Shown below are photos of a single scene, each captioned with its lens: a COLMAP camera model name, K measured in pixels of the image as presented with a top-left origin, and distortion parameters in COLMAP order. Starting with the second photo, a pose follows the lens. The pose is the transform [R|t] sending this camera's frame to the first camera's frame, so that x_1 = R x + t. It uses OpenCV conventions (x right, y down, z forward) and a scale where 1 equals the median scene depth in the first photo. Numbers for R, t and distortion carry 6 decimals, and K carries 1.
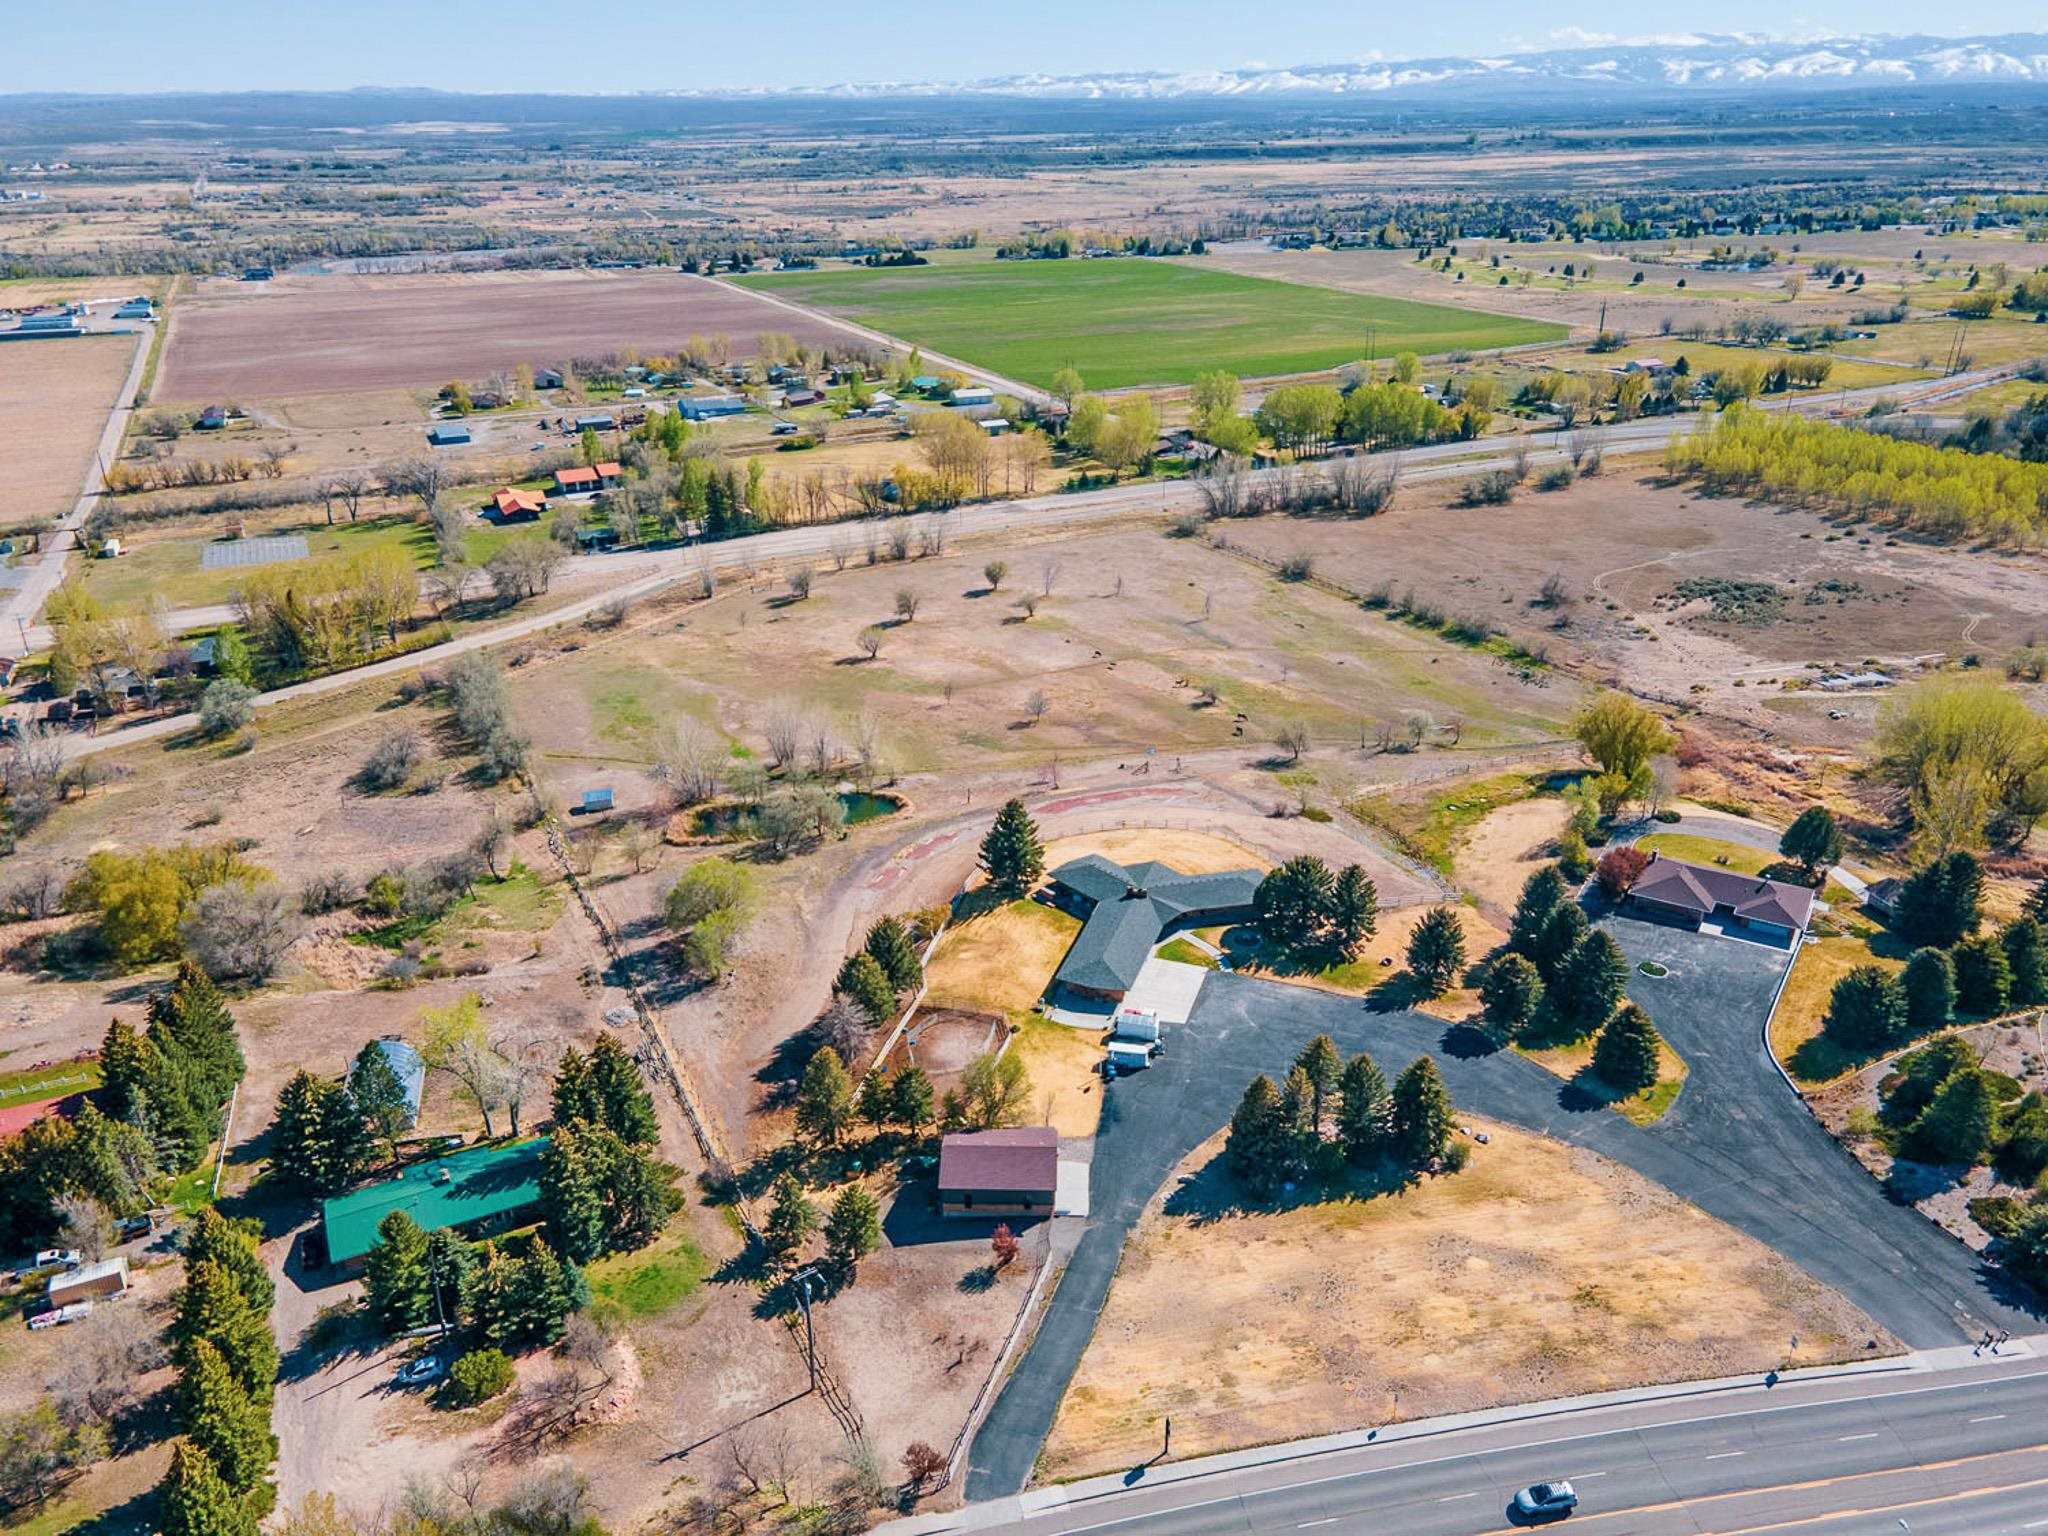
lens RADIAL K [[1513.2, 0, 1024.0], [0, 1513.2, 768.0], [0, 0, 1]] dist [0.007500, 0.042705]
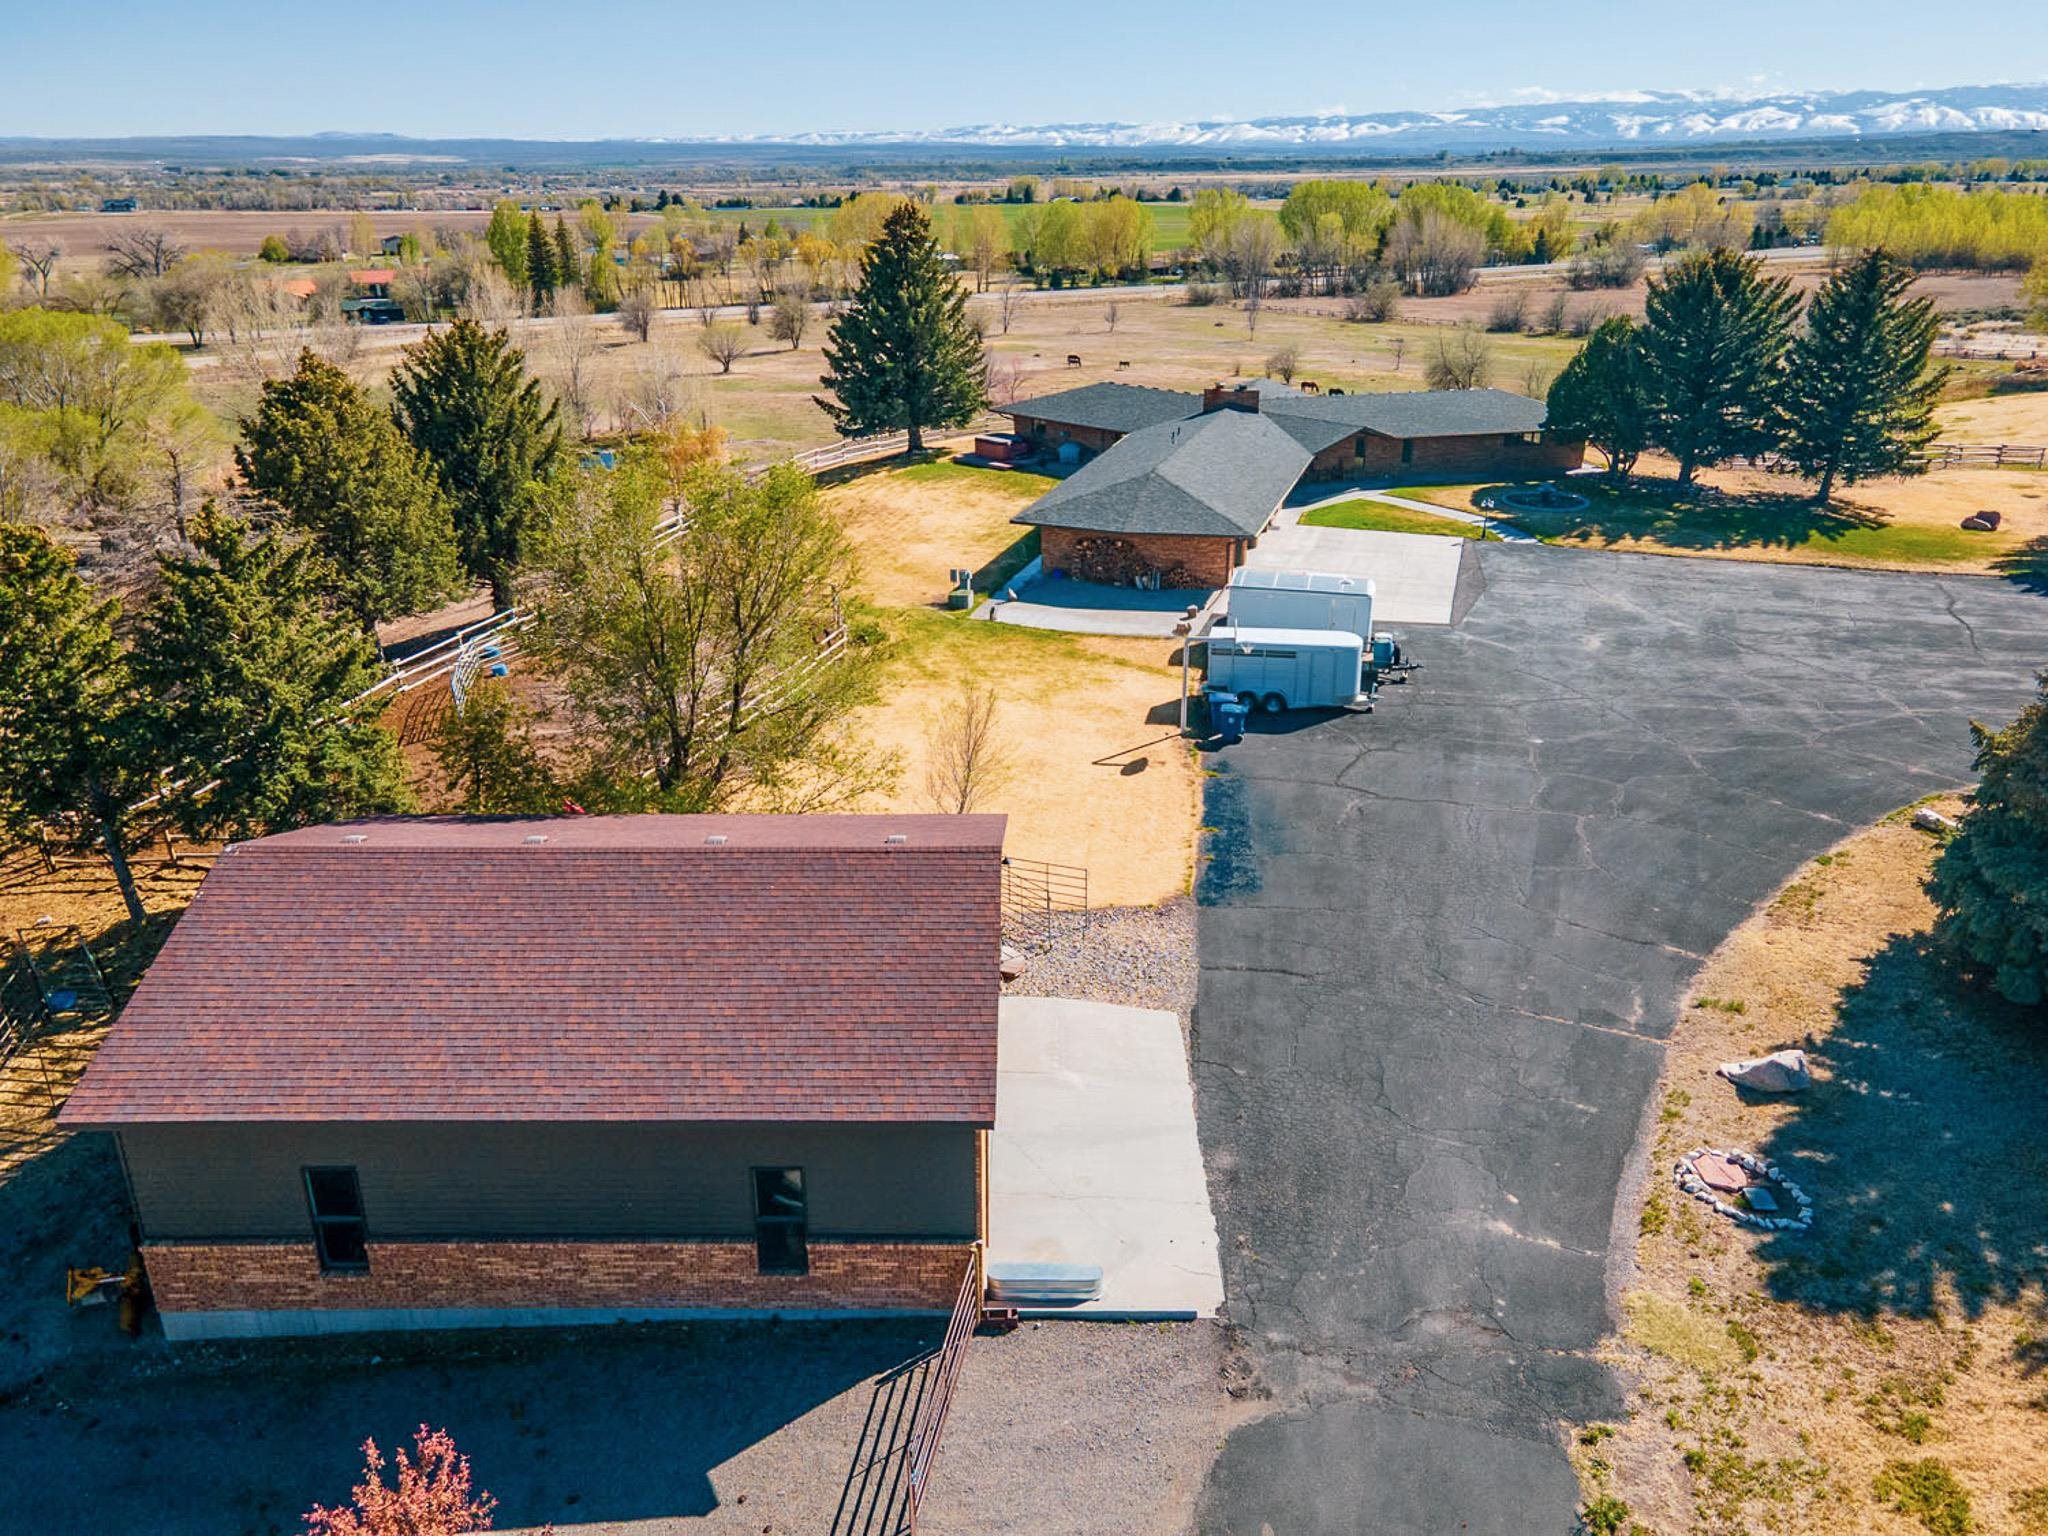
lens RADIAL K [[1438.1, 0, 1024.0], [0, 1438.1, 768.0], [0, 0, 1]] dist [-0.002324, 0.086767]
pose [[0.999769, -0.005145, 0.020878, 0.004539], [0.006129, 0.998859, -0.047370, 0.053509], [-0.020610, 0.047487, 0.998659, 0.184077]]
